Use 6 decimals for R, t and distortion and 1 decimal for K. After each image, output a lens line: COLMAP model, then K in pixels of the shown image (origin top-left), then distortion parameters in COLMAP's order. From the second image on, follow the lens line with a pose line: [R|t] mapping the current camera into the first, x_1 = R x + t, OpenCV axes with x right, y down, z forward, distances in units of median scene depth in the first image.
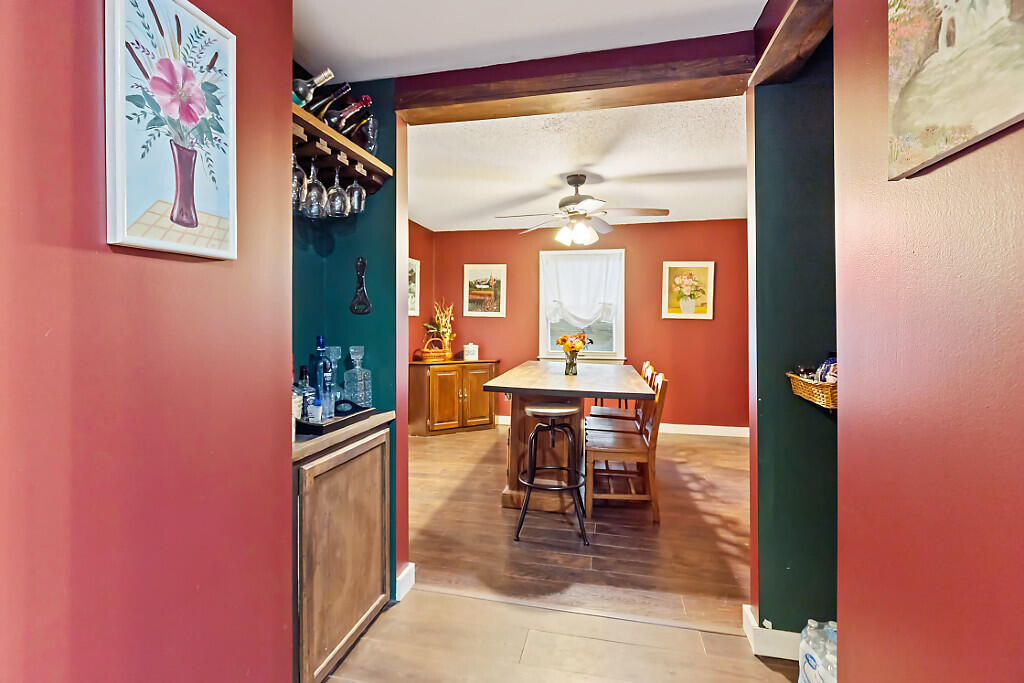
lens RADIAL K [[468.8, 0, 501.6], [0, 468.8, 308.7], [0, 0, 1]] dist [-0.000635, -0.000658]
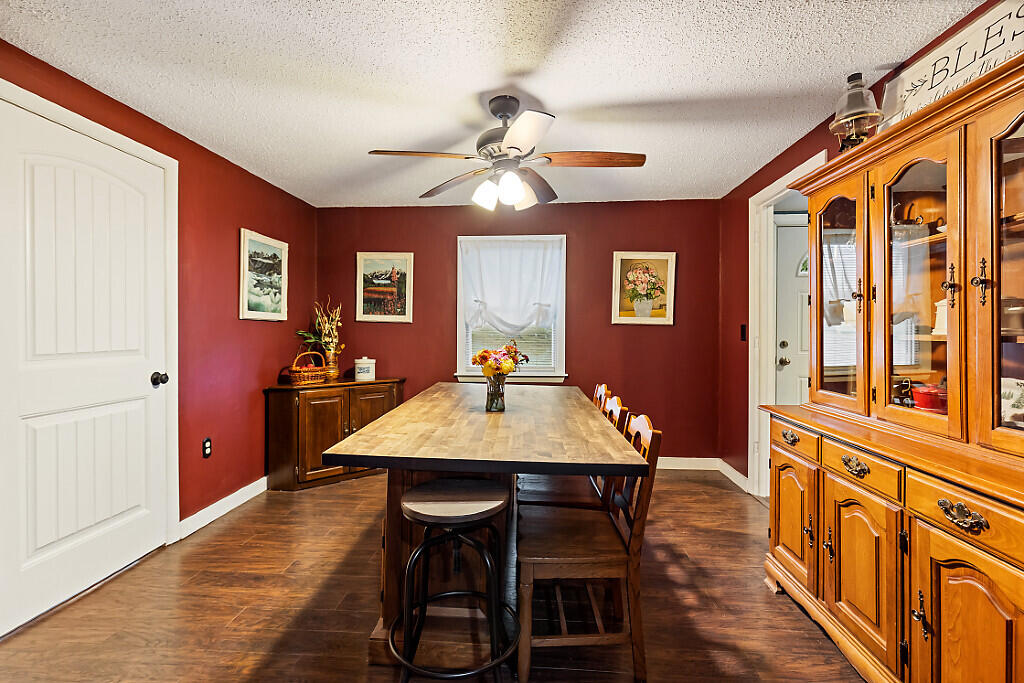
lens RADIAL K [[468.8, 0, 513.1], [0, 468.8, 331.0], [0, 0, 1]] dist [-0.000635, -0.000658]
pose [[0.984989, -0.002911, 0.172591, 0.043540], [-0.003109, 0.999396, 0.034599, 0.006256], [-0.172587, -0.034616, 0.984386, 0.258990]]
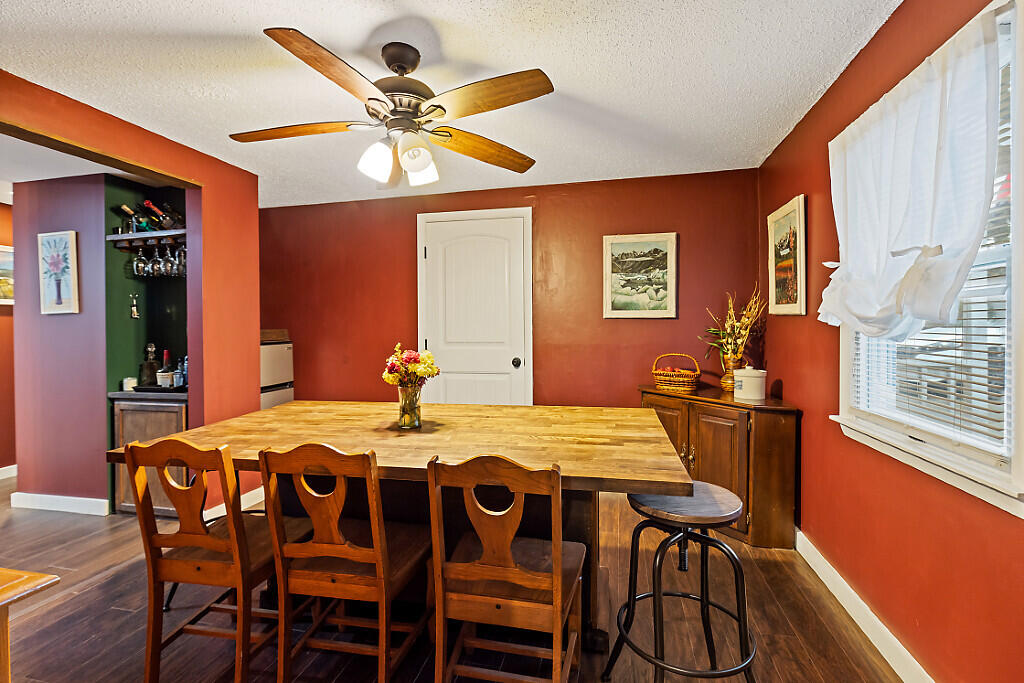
lens RADIAL K [[468.8, 0, 512.8], [0, 468.8, 327.8], [0, 0, 1]] dist [-0.000635, -0.000658]
pose [[0.003150, -0.001898, -0.999993, 0.518454], [0.042443, 0.999097, -0.001763, 0.023230], [0.999094, -0.042437, 0.003228, 0.847147]]
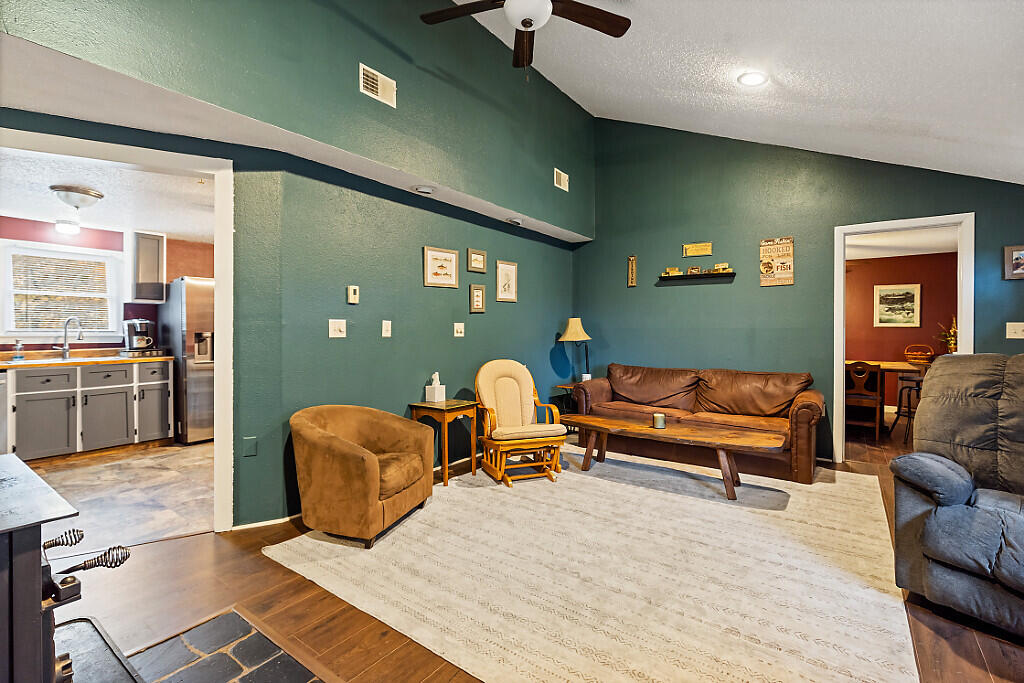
lens RADIAL K [[468.8, 0, 499.2], [0, 468.8, 330.2], [0, 0, 1]] dist [-0.000635, -0.000658]
pose [[-0.398743, -0.003398, -0.917056, 1.614209], [0.027384, 0.999503, -0.015610, 0.014029], [0.916654, -0.031337, -0.398452, 0.495455]]
